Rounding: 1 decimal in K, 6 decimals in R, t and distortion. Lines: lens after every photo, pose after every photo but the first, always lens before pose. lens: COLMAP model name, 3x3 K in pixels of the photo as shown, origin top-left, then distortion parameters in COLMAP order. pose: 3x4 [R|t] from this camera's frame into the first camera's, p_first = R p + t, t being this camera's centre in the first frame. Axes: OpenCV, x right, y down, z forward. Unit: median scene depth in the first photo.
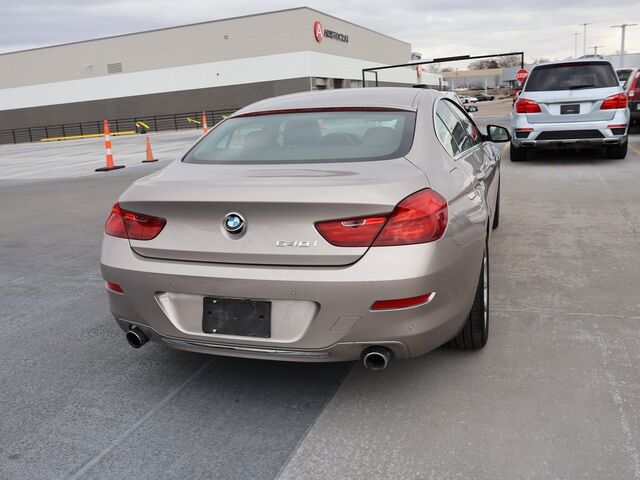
lens RADIAL K [[576.4, 0, 320.0], [0, 576.4, 240.0], [0, 0, 1]] dist [-0.002371, -0.013239]
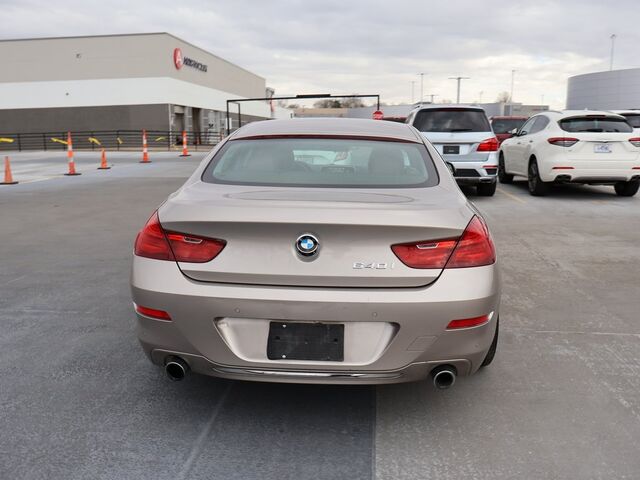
lens RADIAL K [[576.4, 0, 320.0], [0, 576.4, 240.0], [0, 0, 1]] dist [-0.002371, -0.013239]
pose [[0.965803, 0.011329, 0.259030, -0.355398], [0.002598, 0.998572, -0.053360, 0.013504], [-0.259264, 0.052208, 0.964394, 0.044139]]
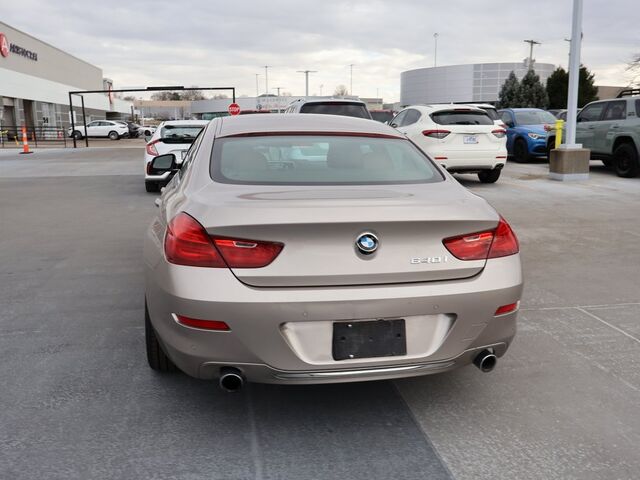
lens RADIAL K [[579.7, 0, 304.5], [0, 579.7, 246.6], [0, 0, 1]] dist [-0.002729, 0.004657]
pose [[0.877697, -0.045995, 0.477004, -0.664482], [0.065132, 0.997596, -0.023651, -0.006744], [-0.474770, 0.051827, 0.878583, 0.169280]]
